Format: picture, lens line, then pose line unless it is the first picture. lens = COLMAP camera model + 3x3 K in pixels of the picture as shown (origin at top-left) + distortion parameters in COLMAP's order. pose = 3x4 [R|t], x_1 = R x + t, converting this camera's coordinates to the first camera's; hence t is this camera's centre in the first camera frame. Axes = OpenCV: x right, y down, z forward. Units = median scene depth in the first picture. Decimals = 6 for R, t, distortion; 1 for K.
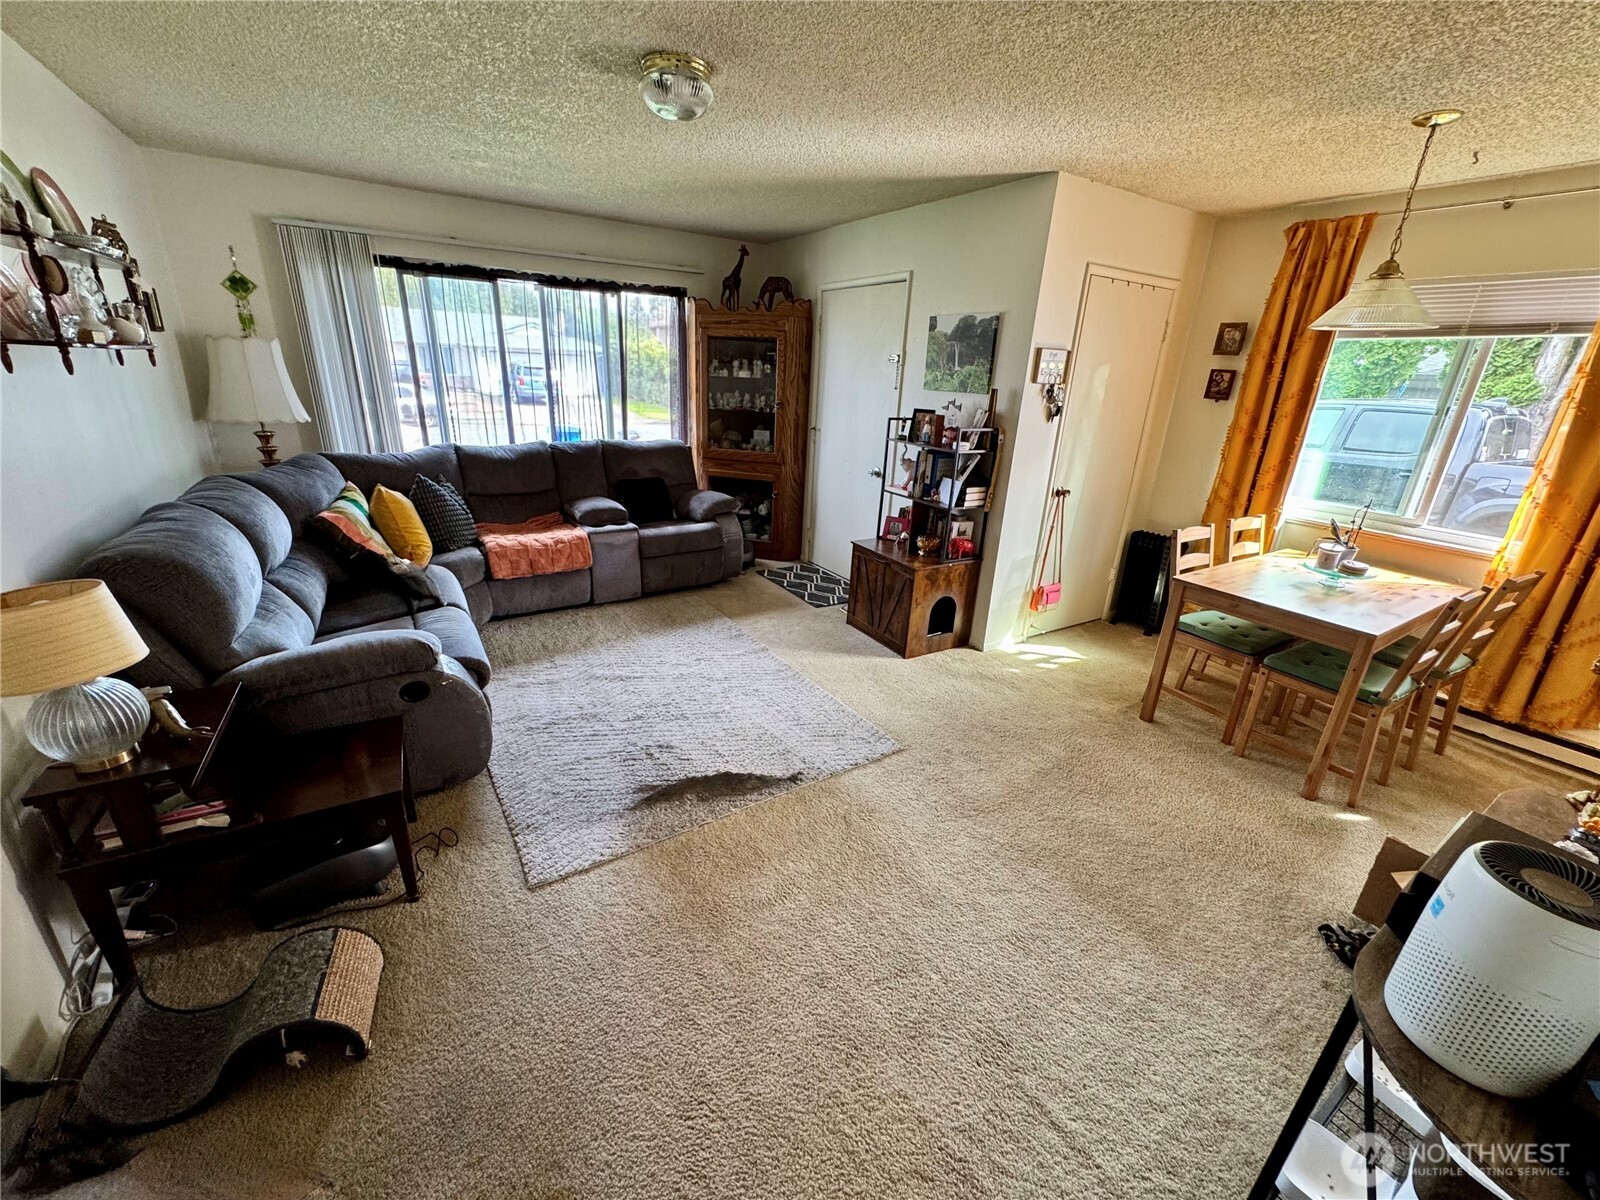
lens RADIAL K [[638.6, 0, 797.1], [0, 638.6, 599.4], [0, 0, 1]] dist [-0.000568, 0.000090]
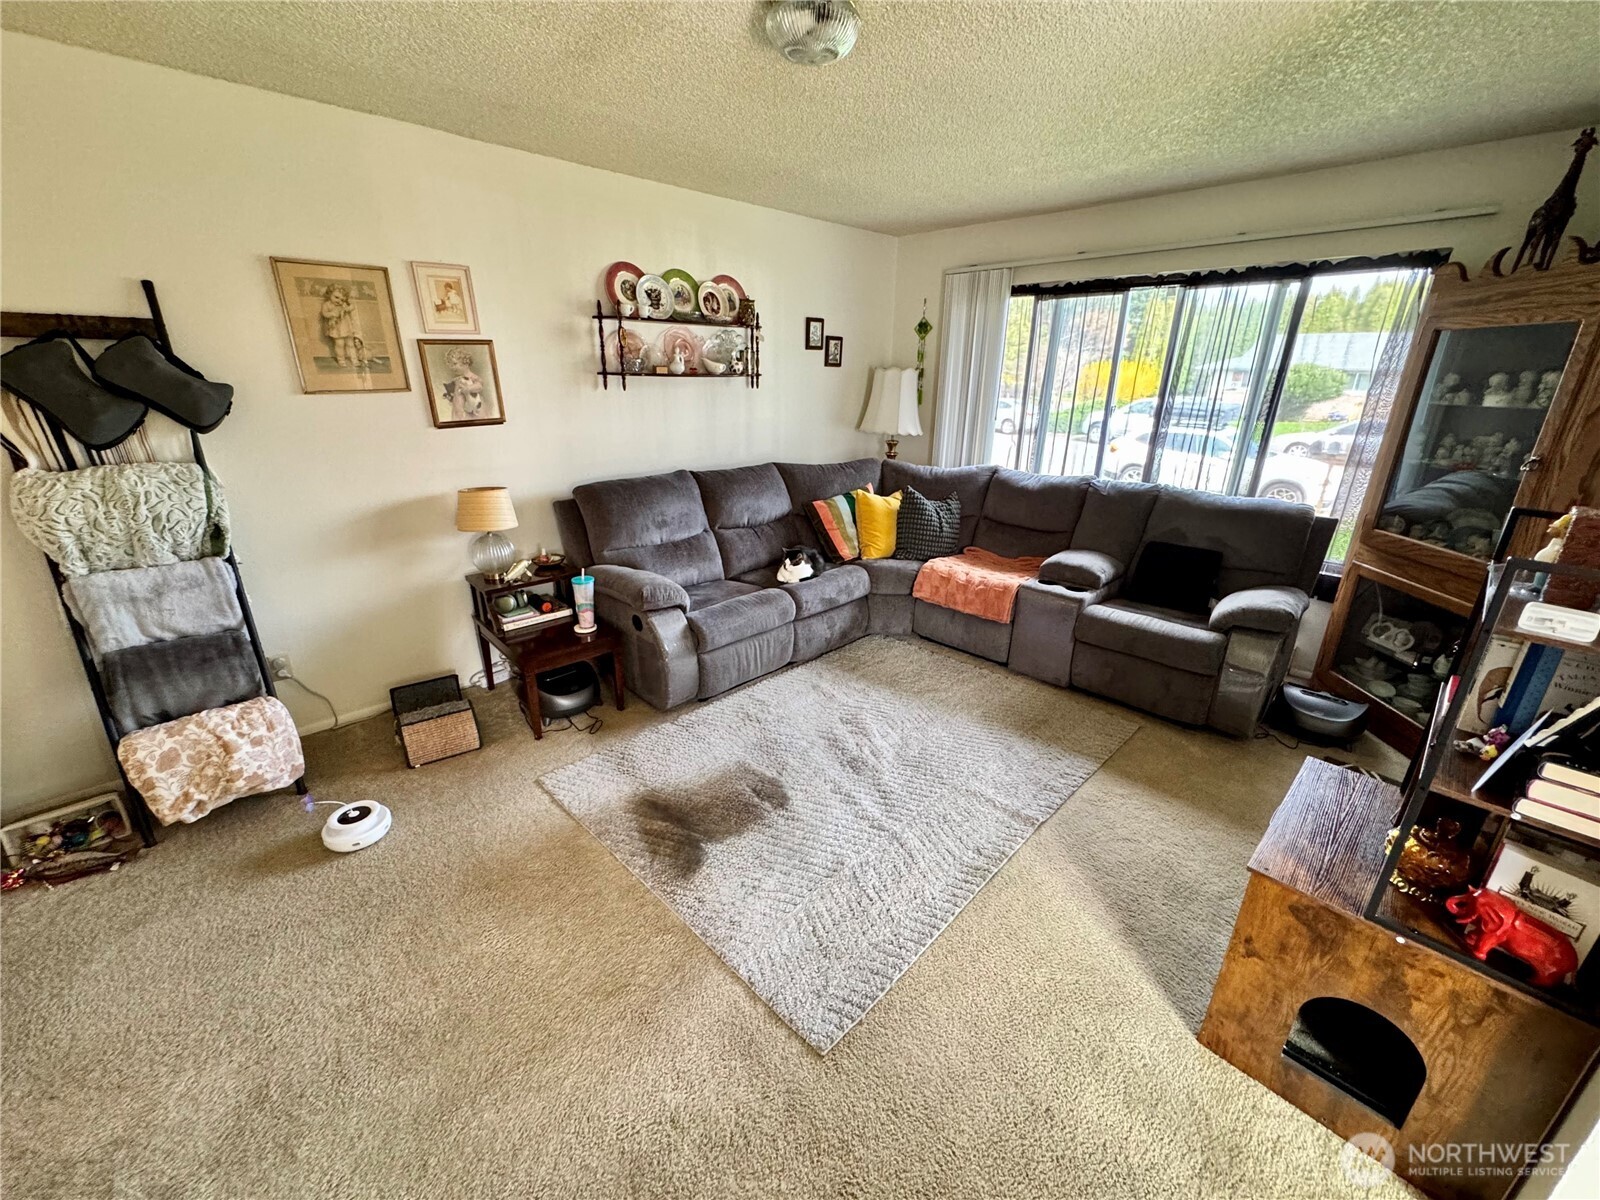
lens RADIAL K [[638.6, 0, 798.8], [0, 638.6, 600.2], [0, 0, 1]] dist [-0.000568, 0.000090]
pose [[0.213981, 0.293702, -0.931639, 0.370583], [-0.337705, 0.917165, 0.211575, -0.155989], [0.916607, 0.269346, 0.295440, 0.470621]]
